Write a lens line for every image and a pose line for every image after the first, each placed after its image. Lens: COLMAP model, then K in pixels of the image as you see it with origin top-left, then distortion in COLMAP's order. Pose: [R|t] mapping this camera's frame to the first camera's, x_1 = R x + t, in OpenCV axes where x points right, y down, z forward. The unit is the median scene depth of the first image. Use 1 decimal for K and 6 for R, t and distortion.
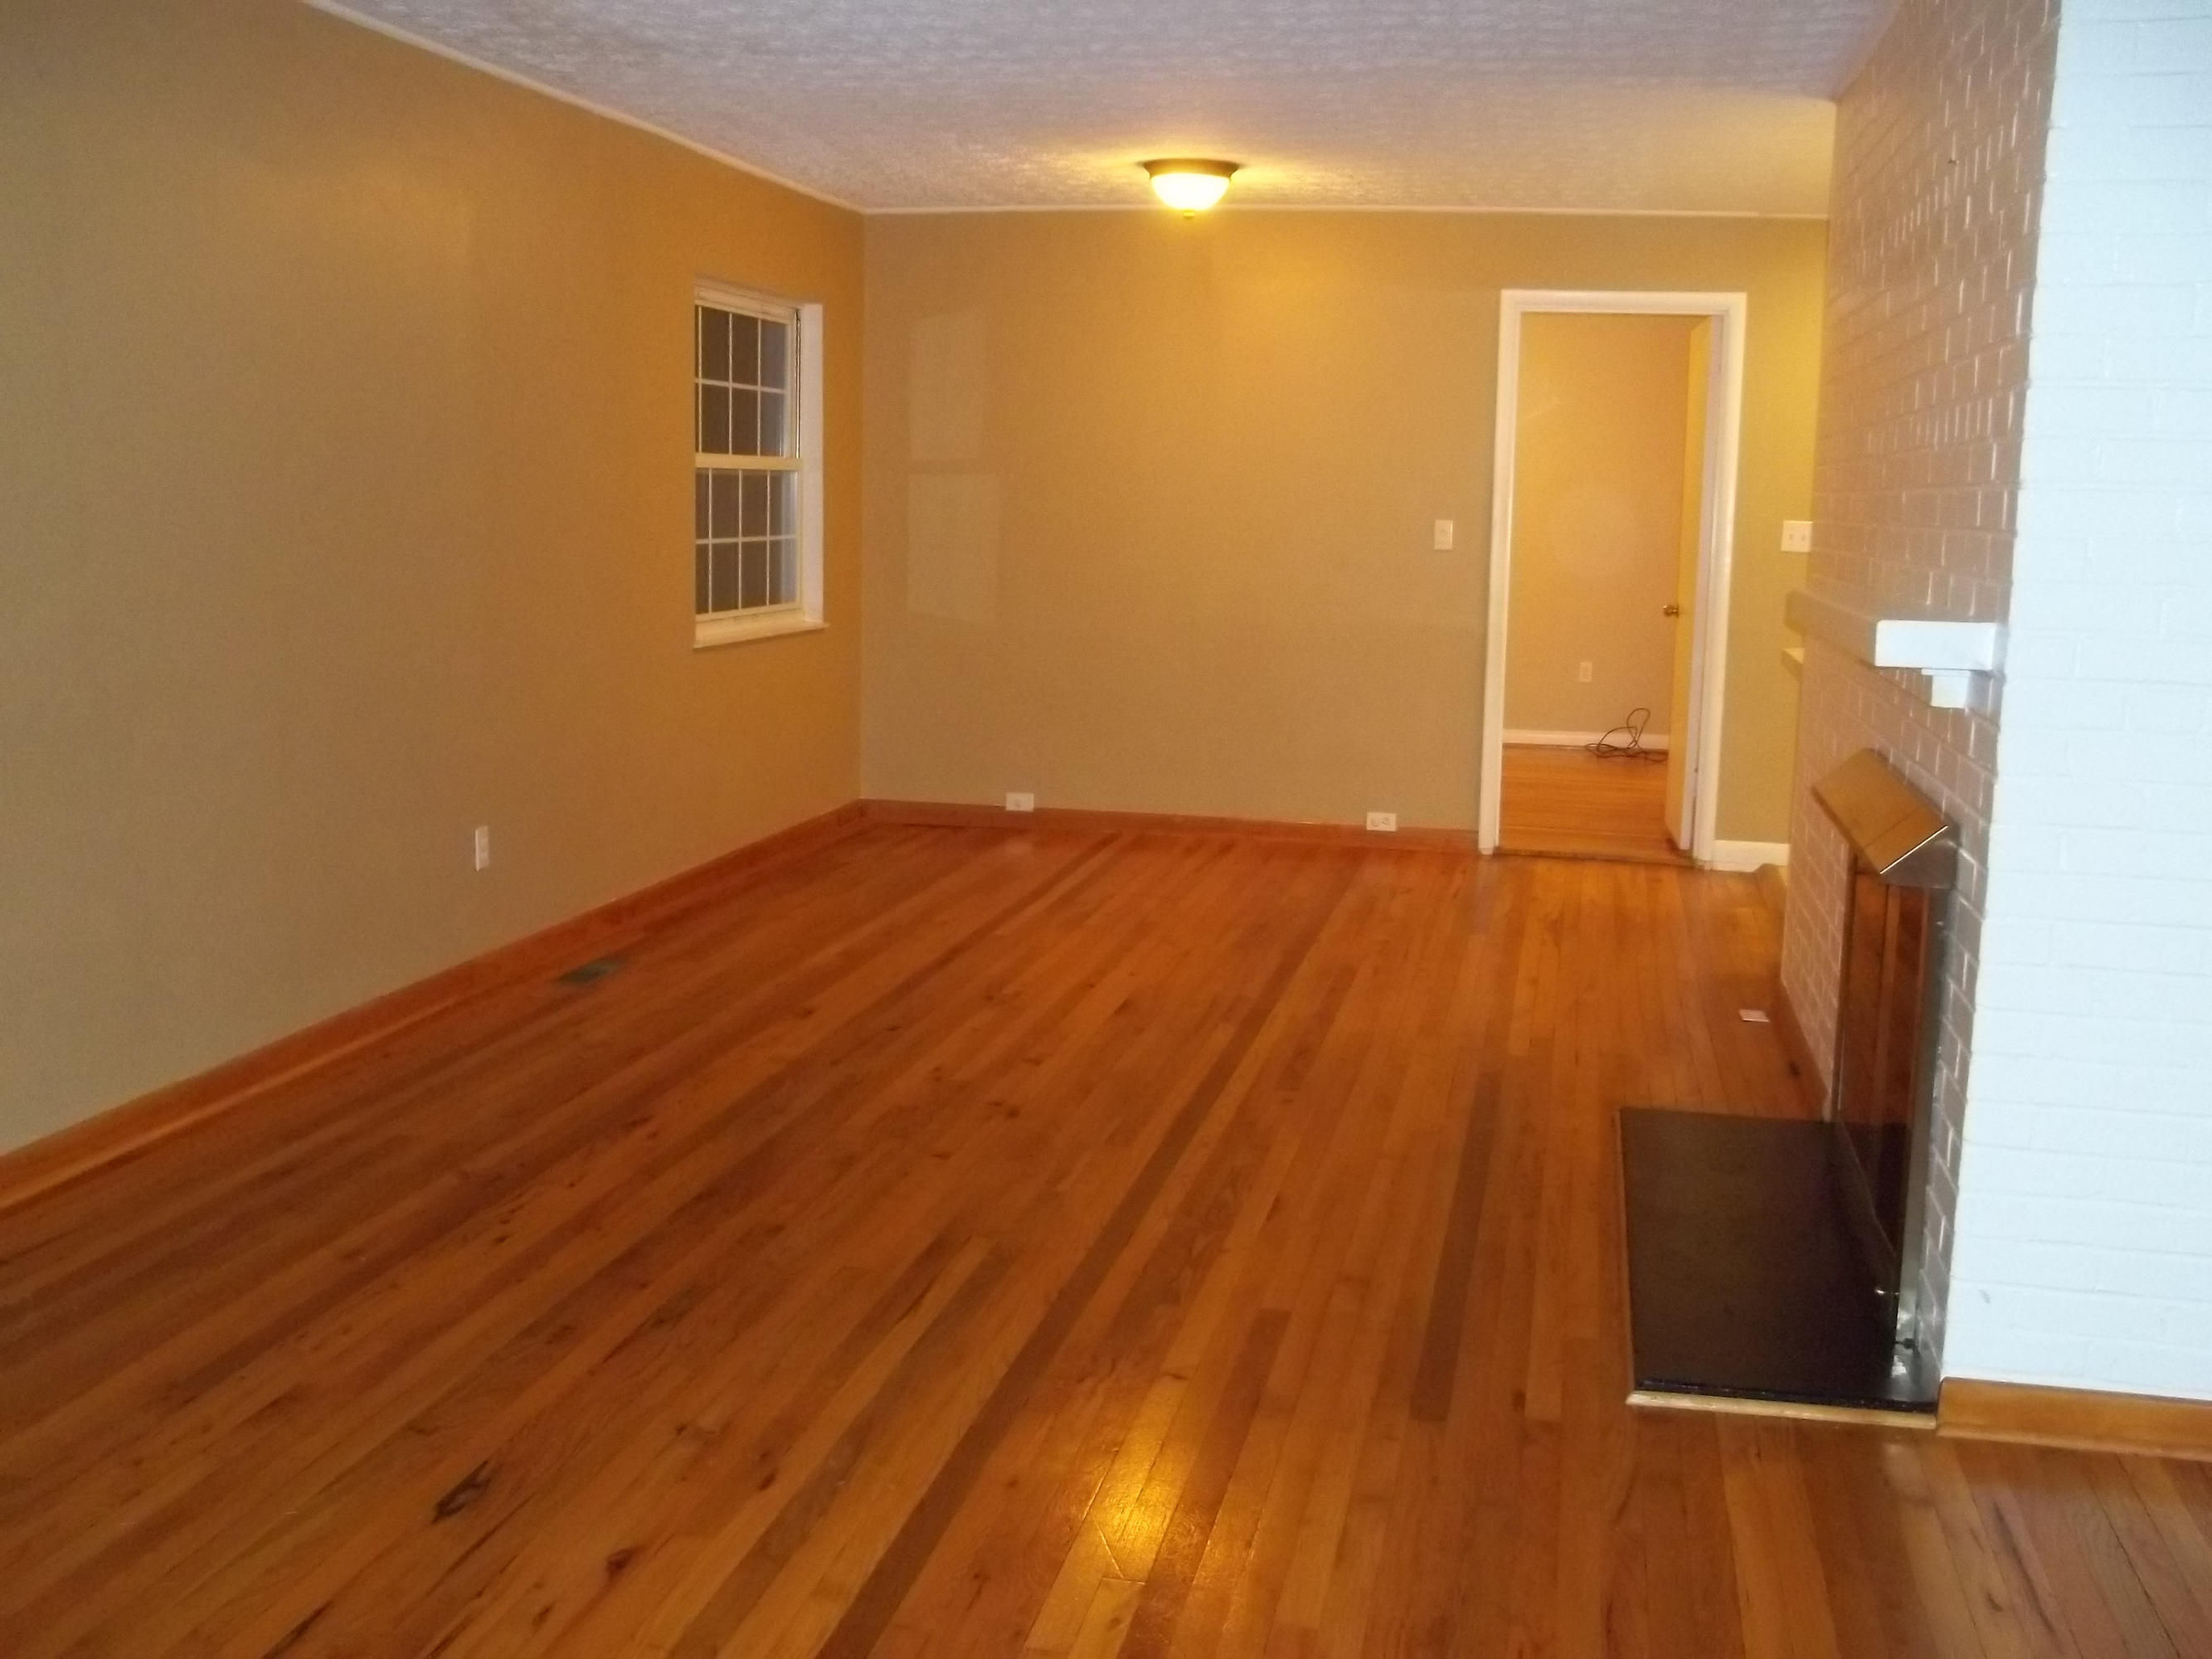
lens RADIAL K [[2192.7, 0, 1106.0], [0, 2192.7, 829.5], [0, 0, 1]] dist [-0.064609, 0.015727]
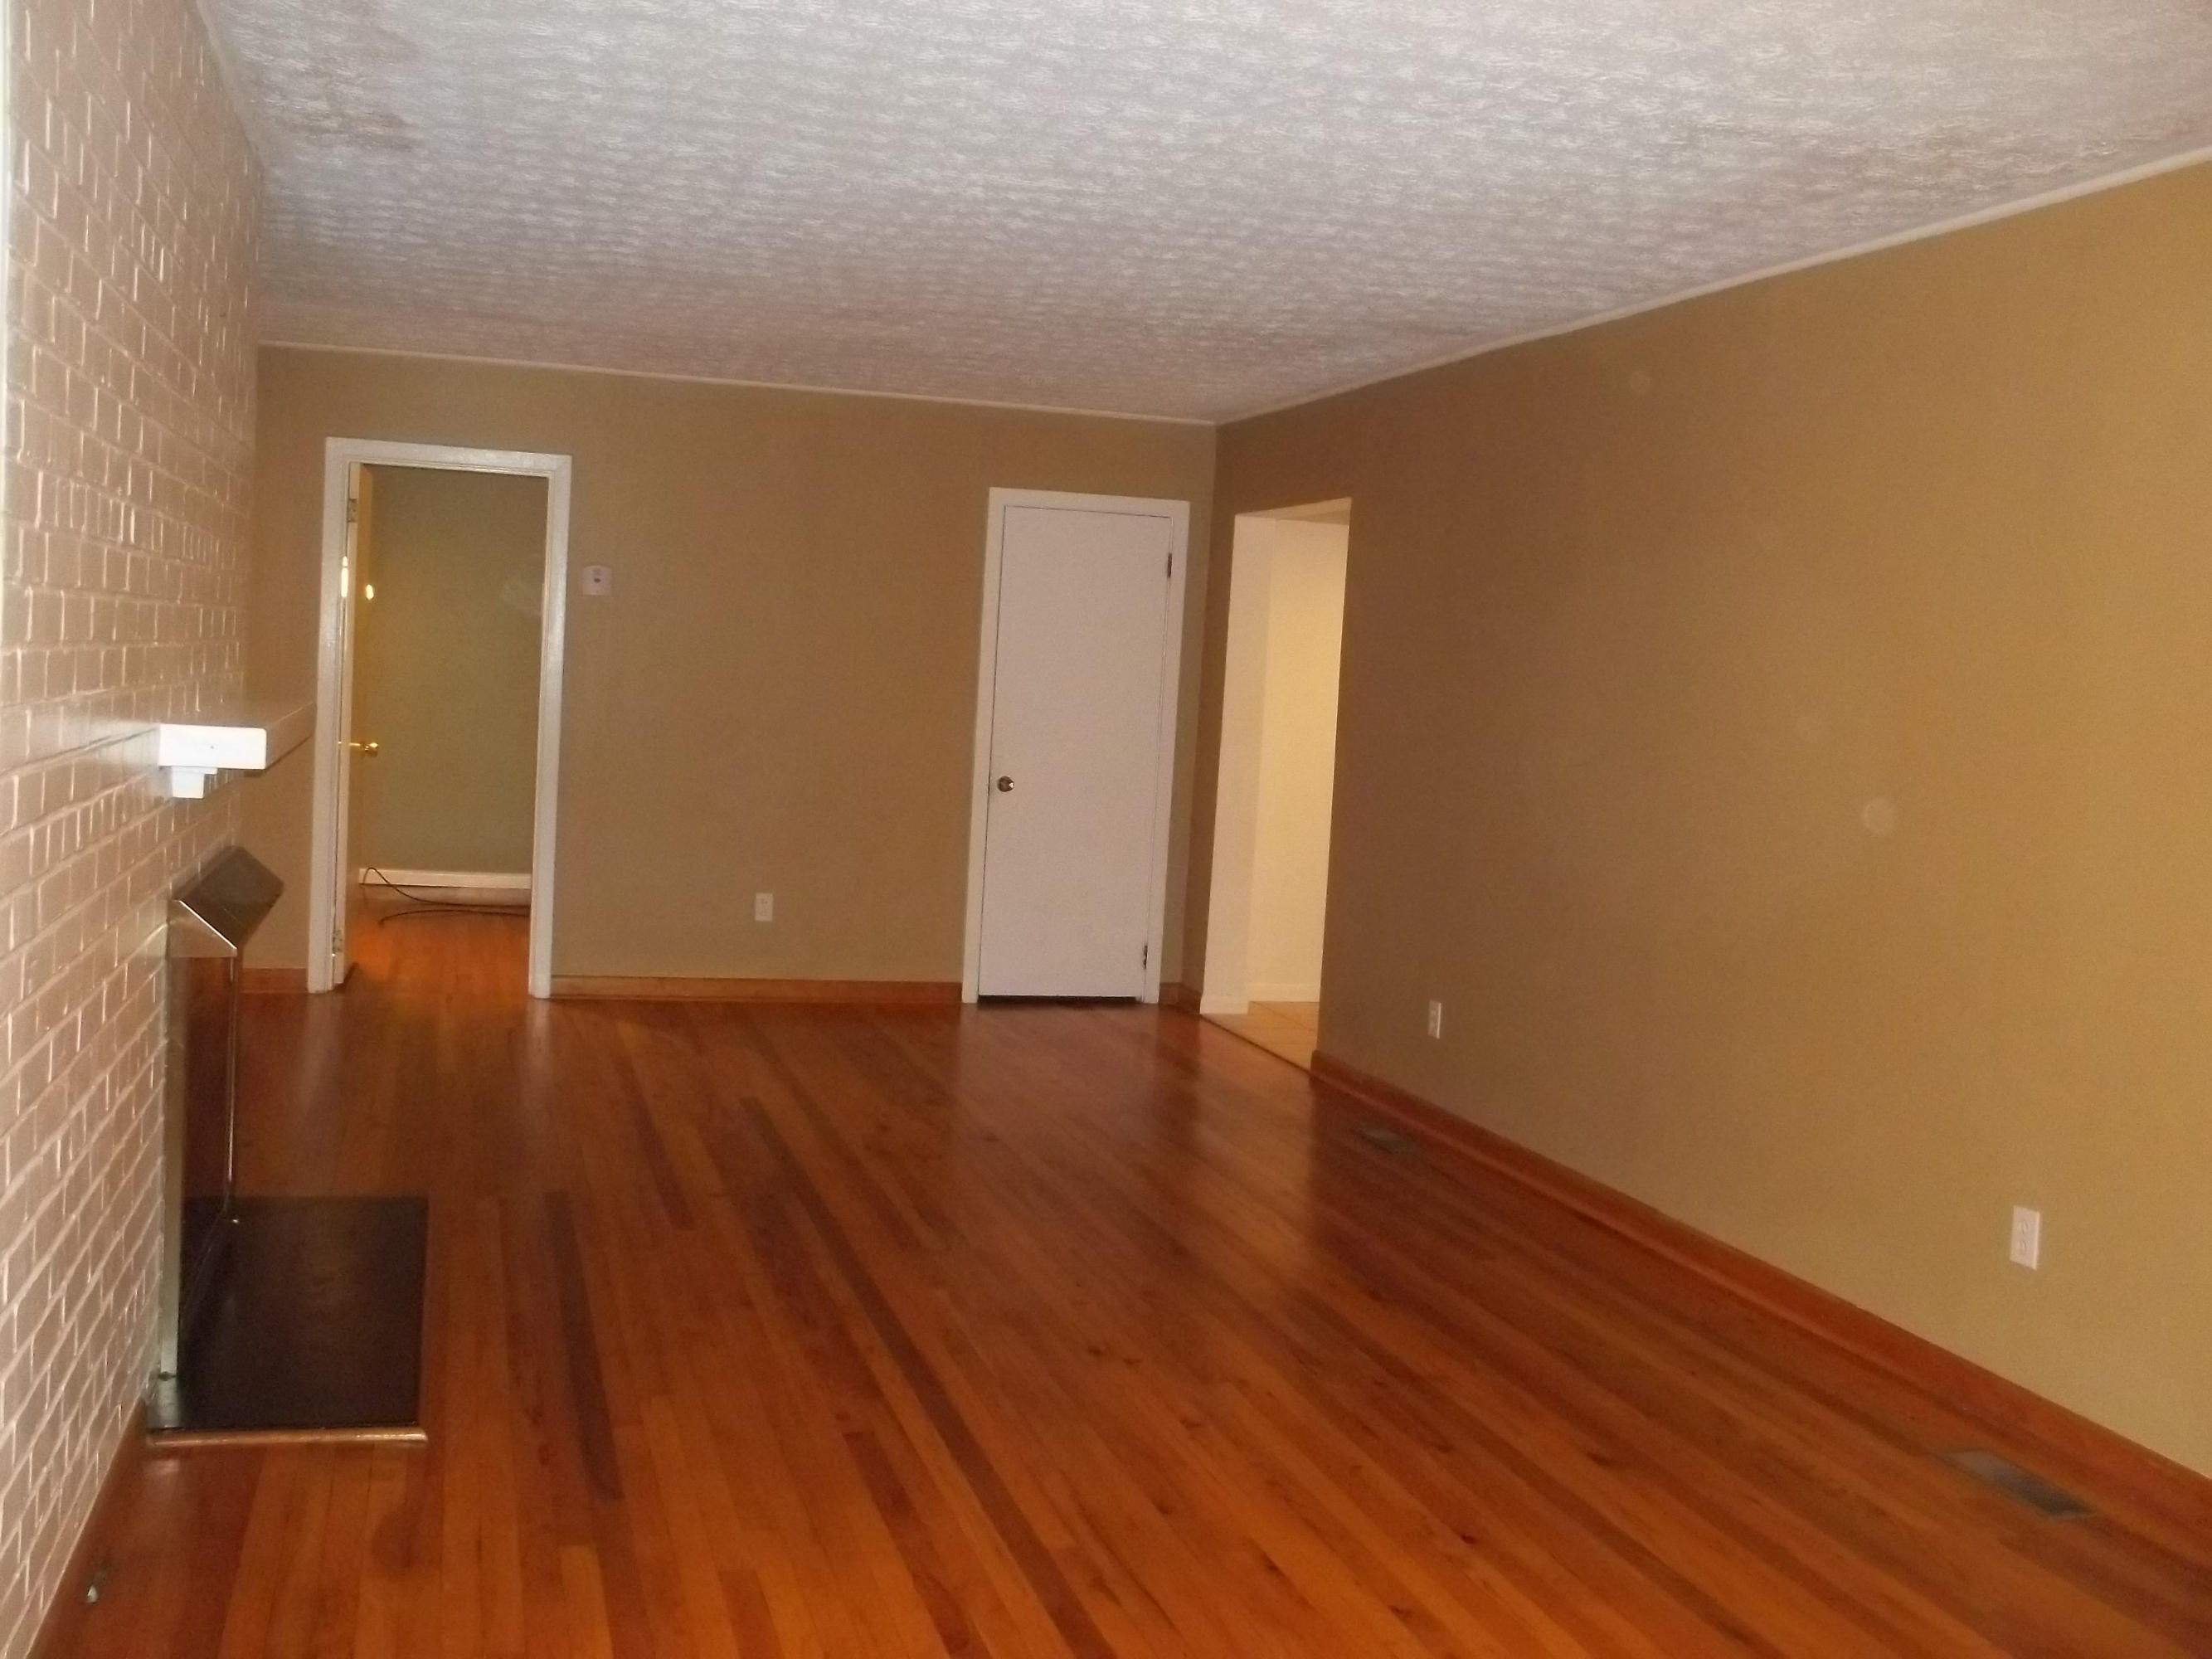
lens RADIAL K [[2136.6, 0, 1106.0], [0, 2136.6, 829.5], [0, 0, 1]] dist [-0.002261, 0.000910]
pose [[-0.868859, -0.029272, -0.494194, 0.434239], [-0.148346, 0.967773, 0.203490, -0.287123], [0.472311, 0.250115, -0.845201, 1.825412]]
